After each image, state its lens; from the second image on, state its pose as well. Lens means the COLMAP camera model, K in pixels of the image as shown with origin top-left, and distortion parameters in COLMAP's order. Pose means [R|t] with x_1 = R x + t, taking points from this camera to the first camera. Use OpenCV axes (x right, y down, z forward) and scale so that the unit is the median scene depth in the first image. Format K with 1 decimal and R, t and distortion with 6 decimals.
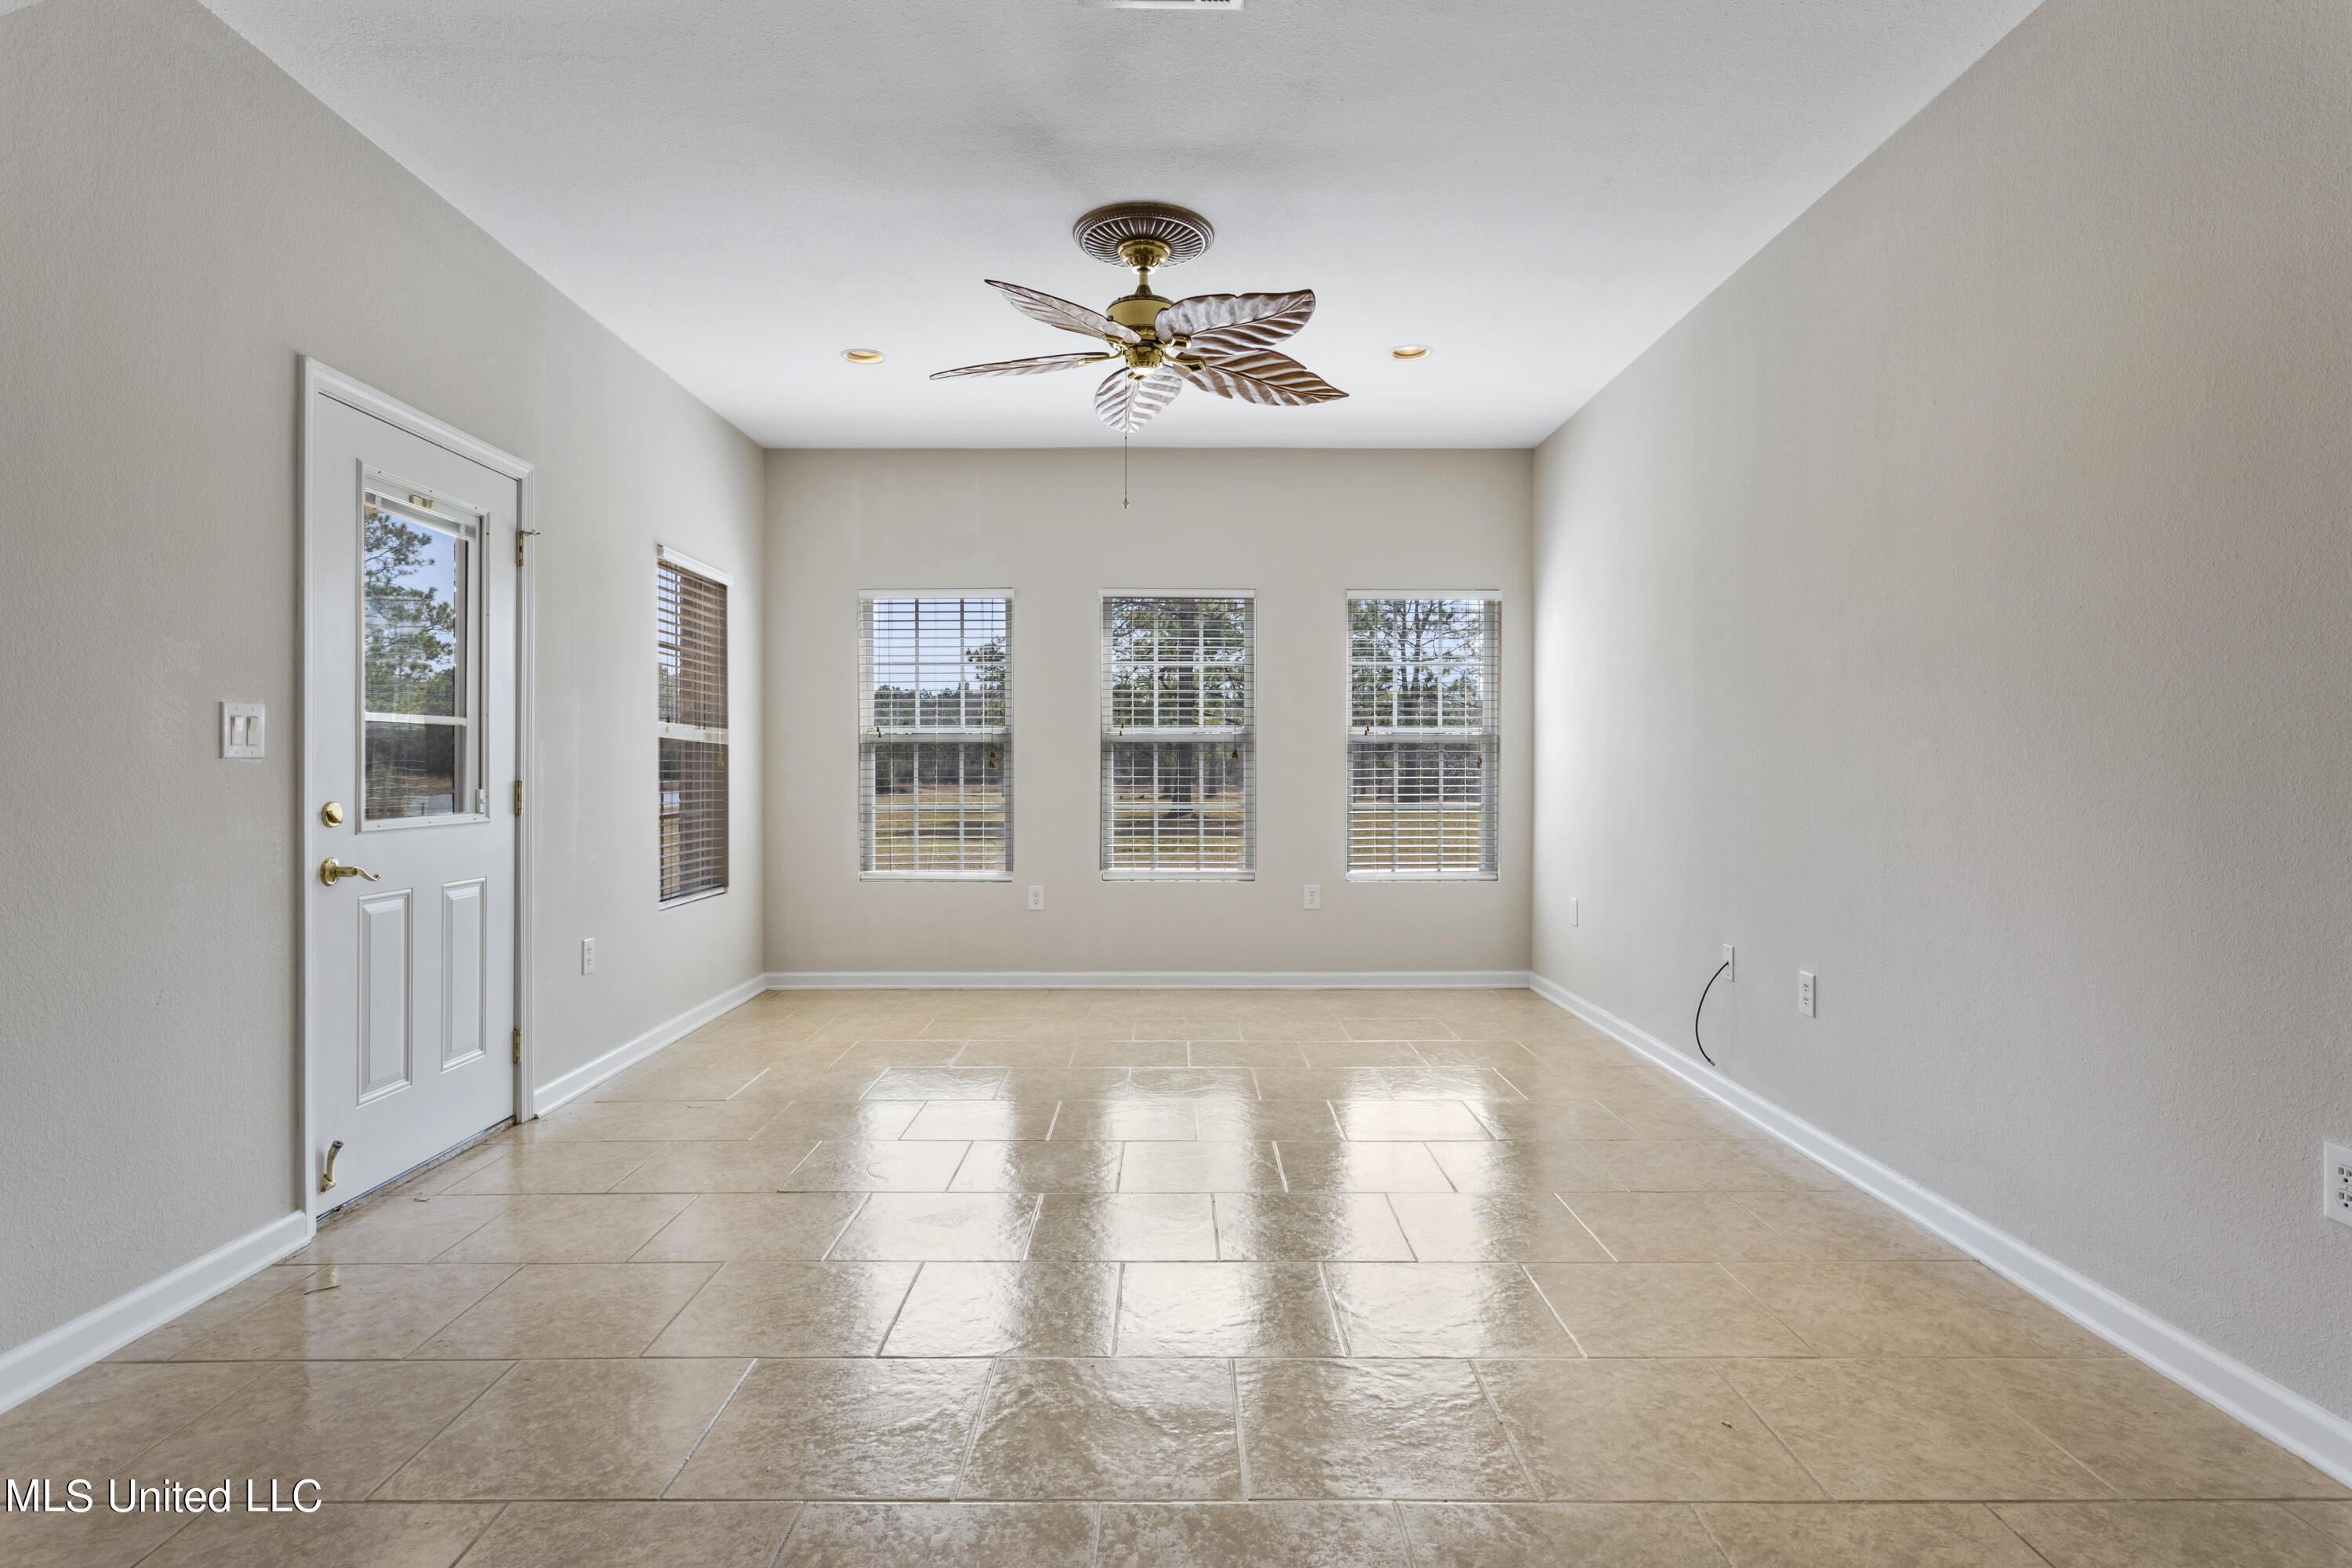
lens RADIAL K [[1196.9, 0, 1169.9], [0, 1196.9, 770.3], [0, 0, 1]] dist [0.001977, -0.000415]
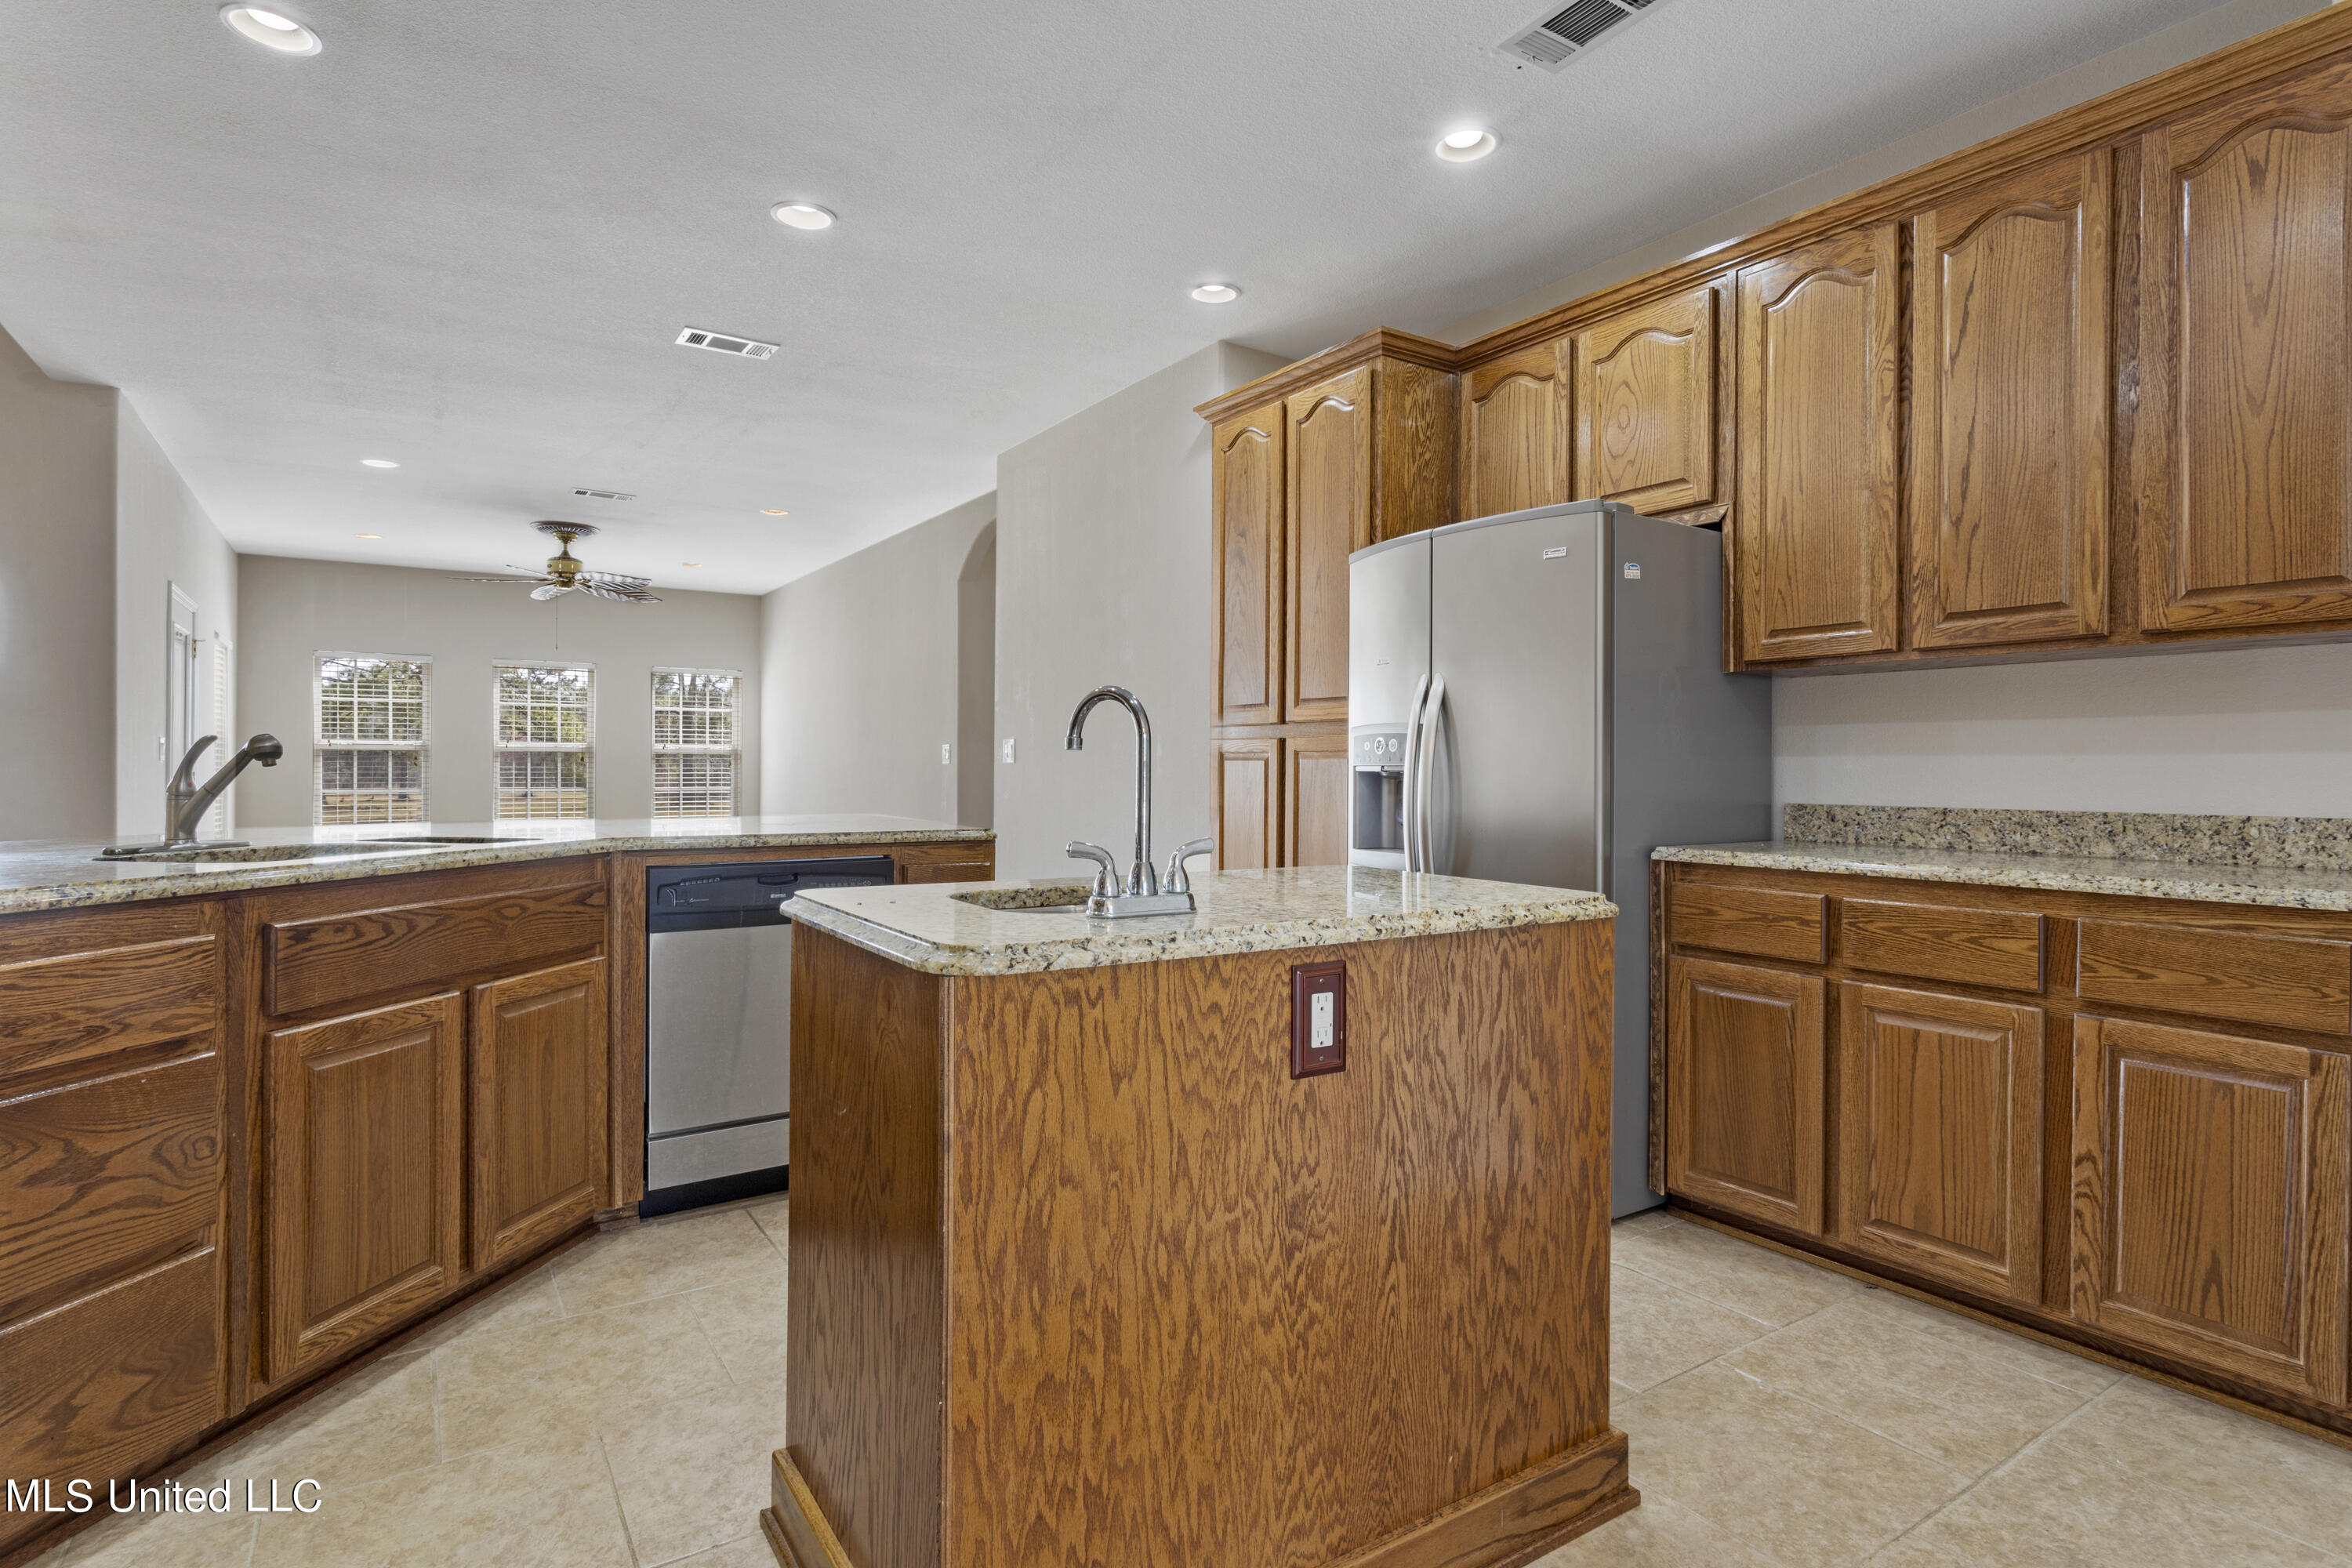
lens RADIAL K [[1196.9, 0, 1163.8], [0, 1196.9, 764.5], [0, 0, 1]] dist [0.001977, -0.000415]
pose [[0.838002, 0.004932, 0.545645, -0.194080], [-0.002221, 0.999982, -0.005628, 0.002510], [-0.545663, 0.003504, 0.837997, -0.945454]]
